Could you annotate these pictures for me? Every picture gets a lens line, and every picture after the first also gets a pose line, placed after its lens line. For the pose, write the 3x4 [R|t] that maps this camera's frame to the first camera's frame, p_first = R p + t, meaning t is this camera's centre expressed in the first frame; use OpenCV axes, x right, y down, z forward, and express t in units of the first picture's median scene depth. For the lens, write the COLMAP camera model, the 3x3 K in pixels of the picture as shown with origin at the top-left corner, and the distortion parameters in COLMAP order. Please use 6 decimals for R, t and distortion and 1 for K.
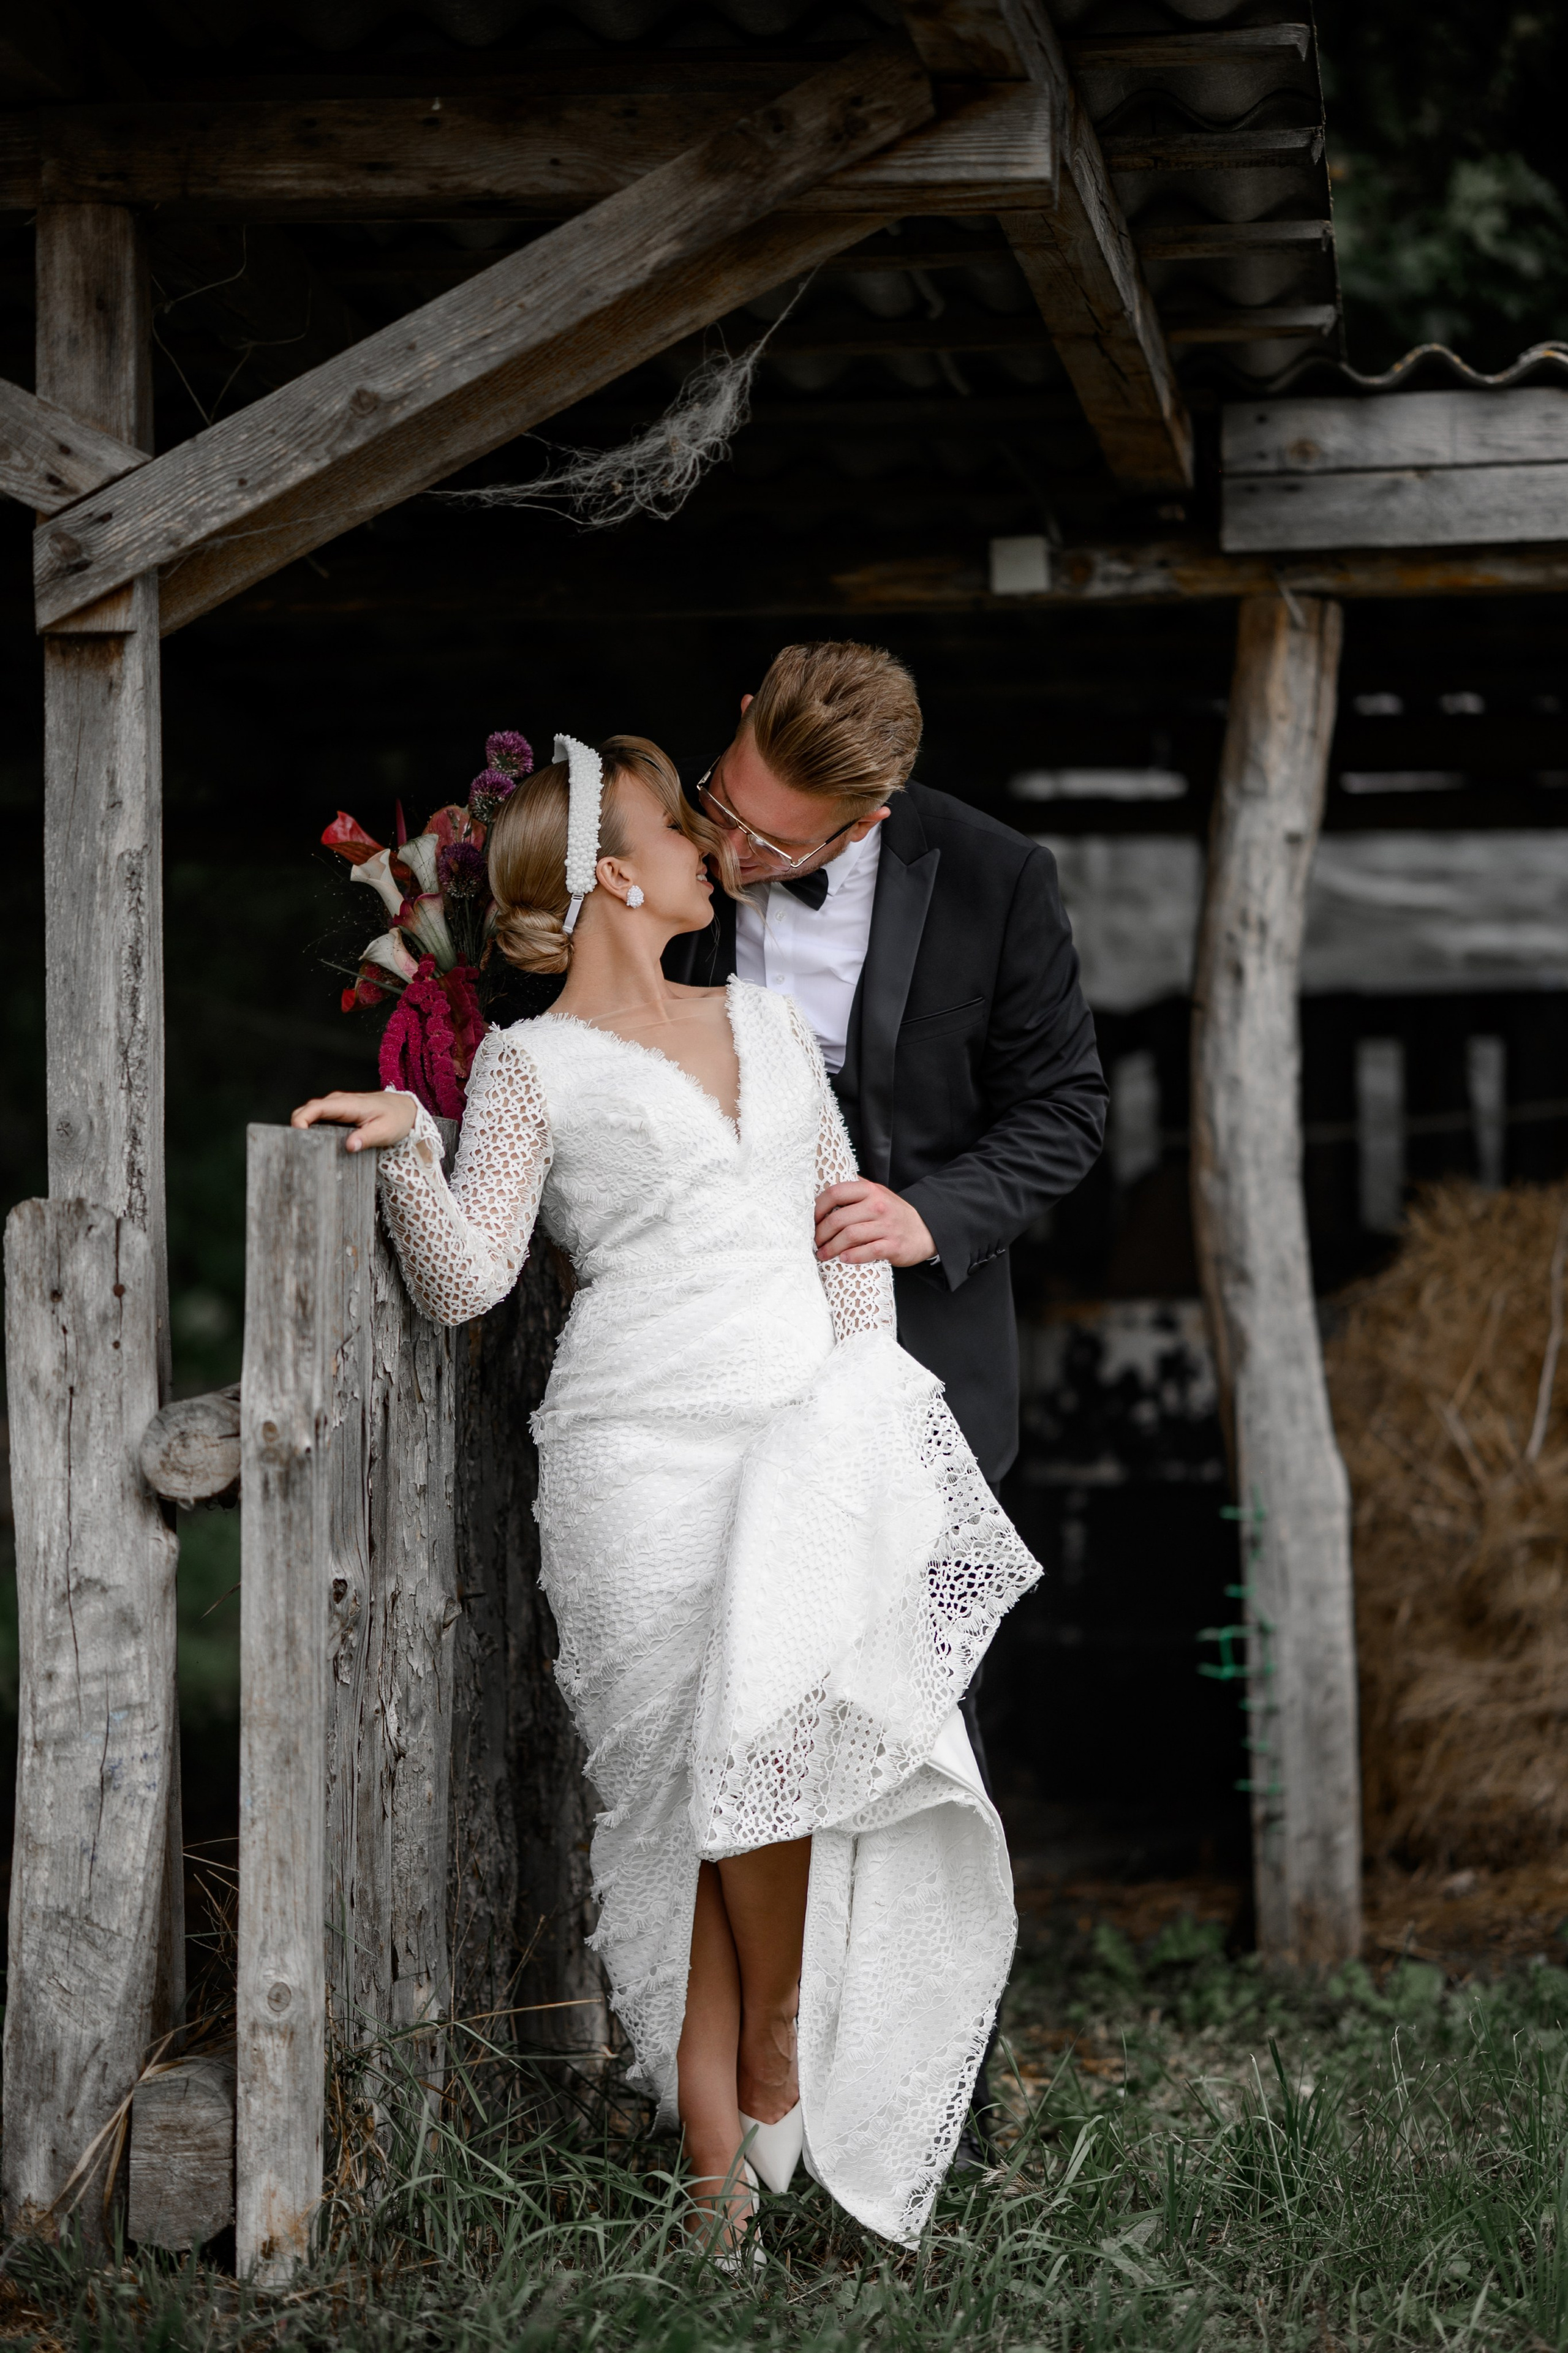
lens RADIAL K [[7173.0, 0, 782.2], [0, 7173.0, 948.3], [0, 0, 1]] dist [0.261792, -0.290103]
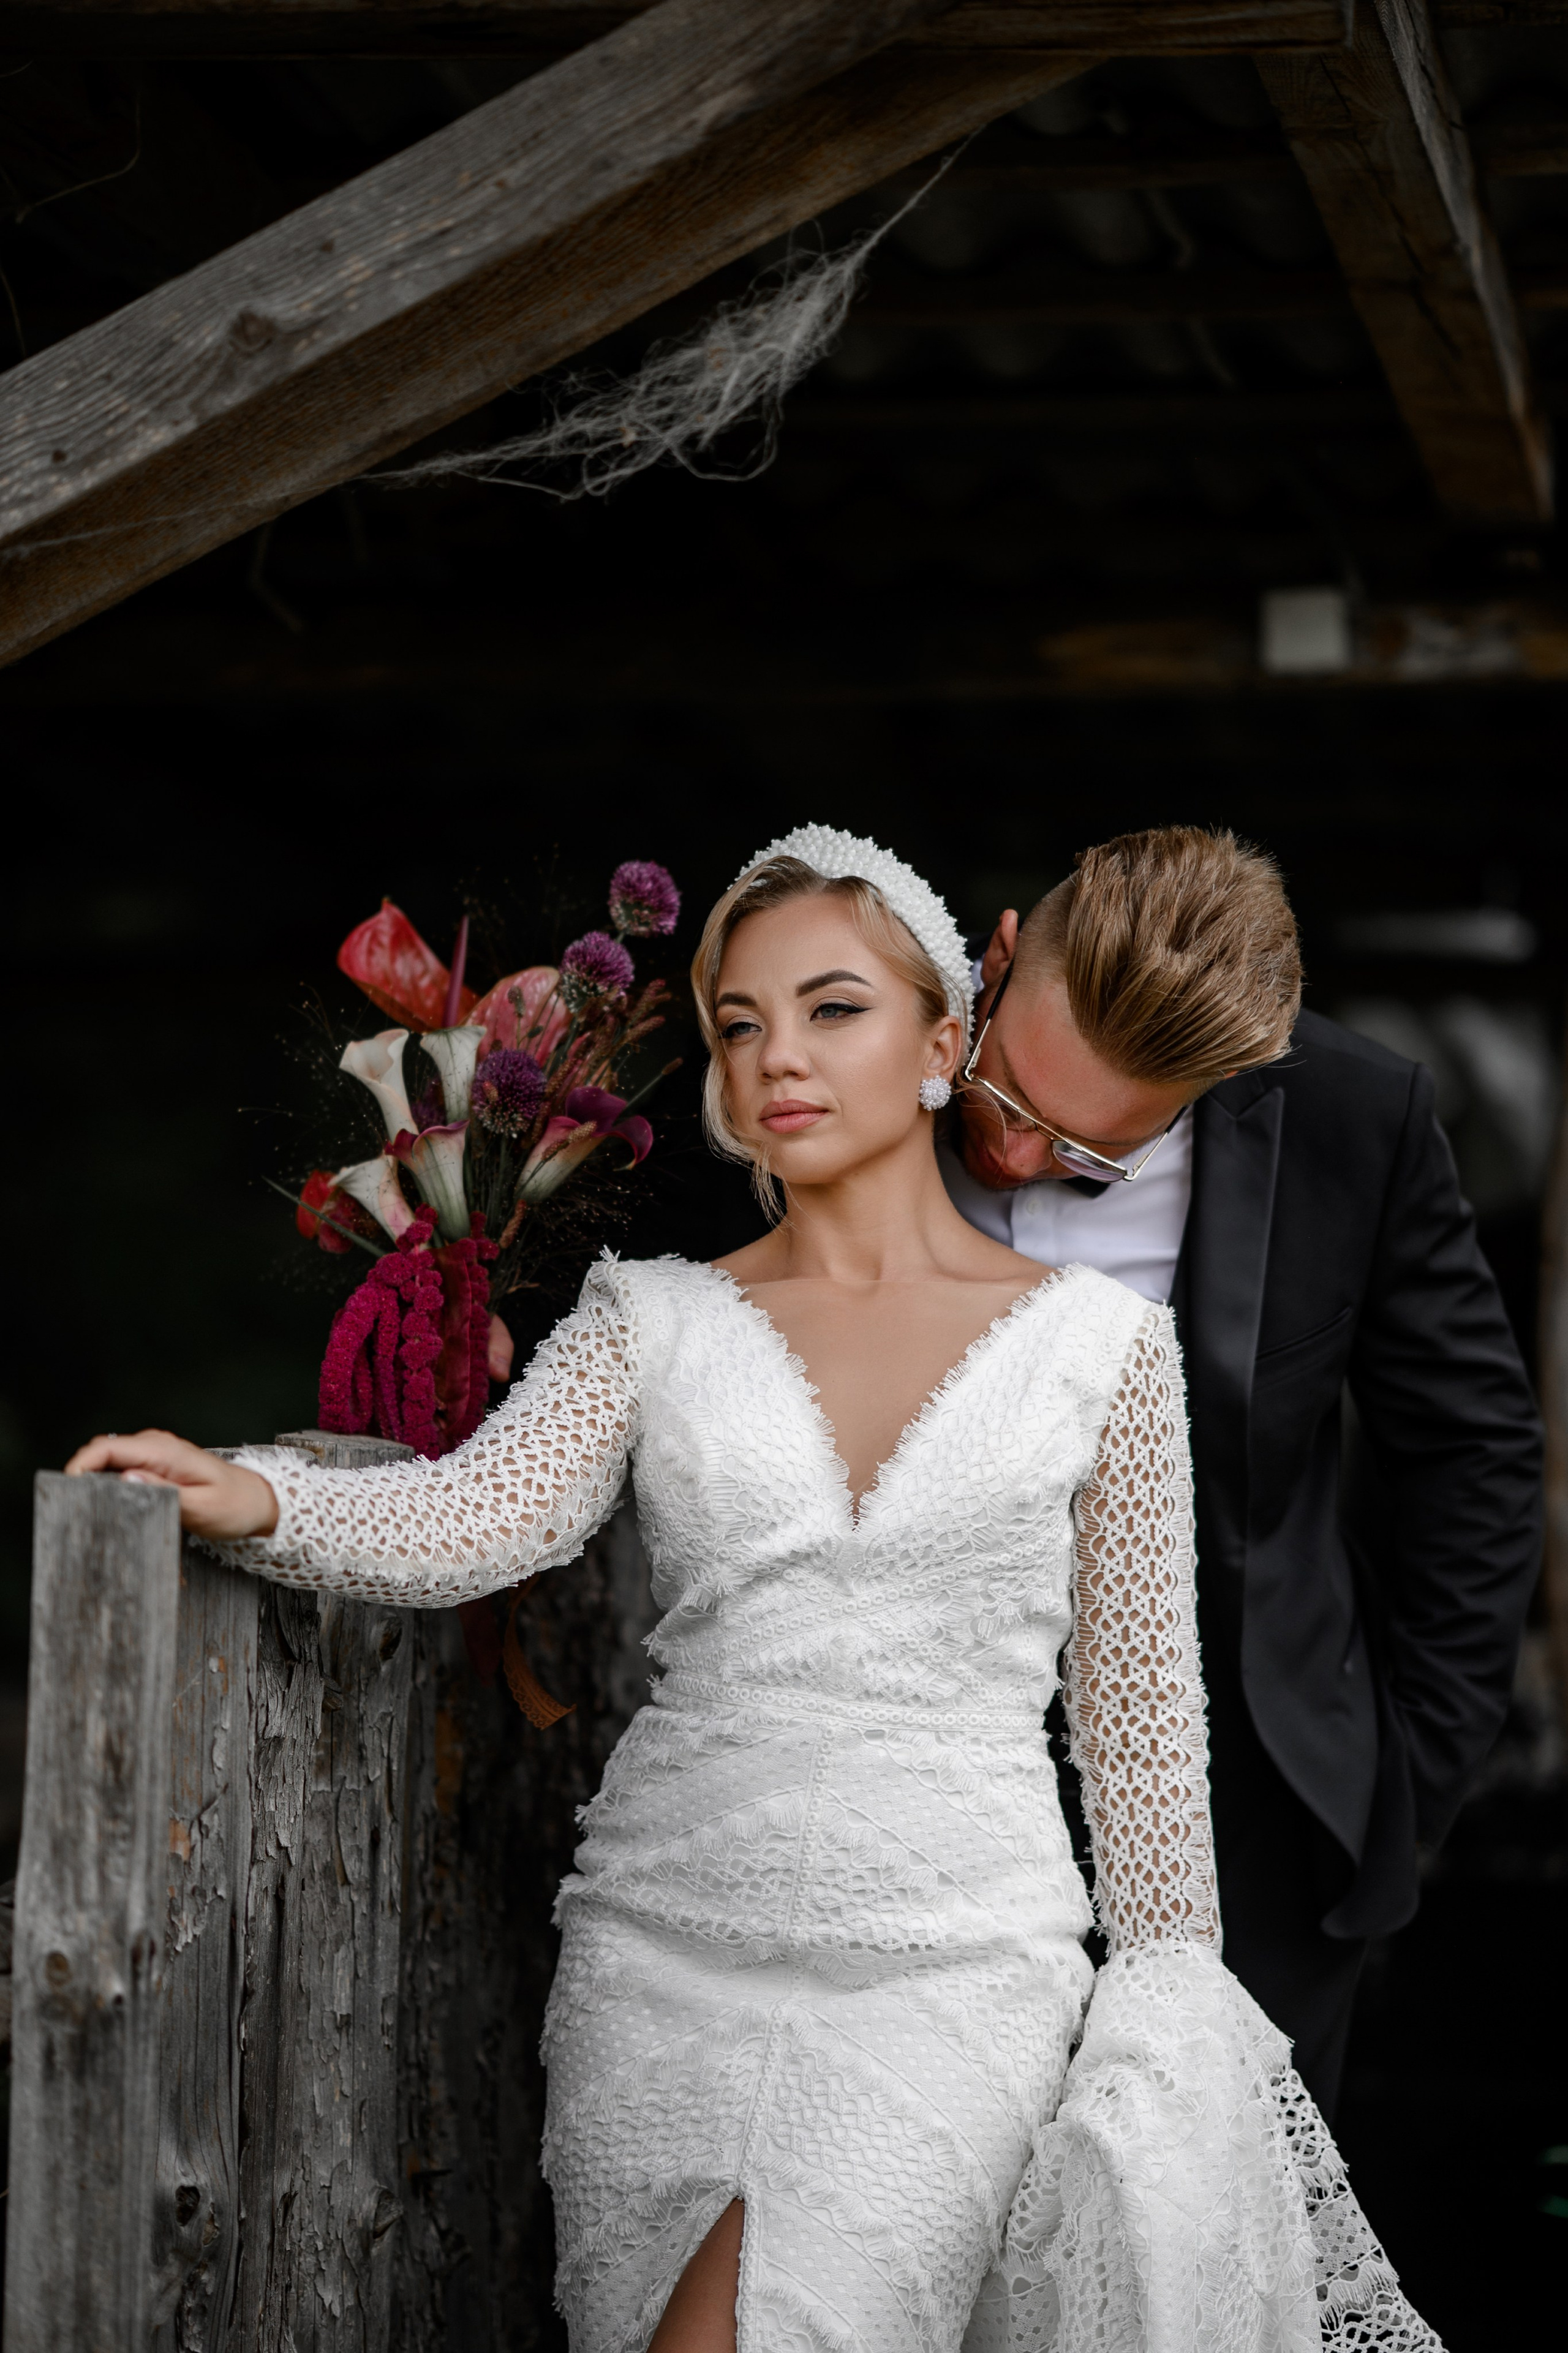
lens RADIAL K [[7173.0, 0, 782.2], [0, 7173.0, 948.3], [0, 0, 1]] dist [0.261792, -0.290103]
pose [[0.998815, 0.013893, -0.046653, 0.019194], [-0.014730, 0.999736, -0.017642, -0.010980], [0.046395, 0.018308, 0.998755, 0.367221]]
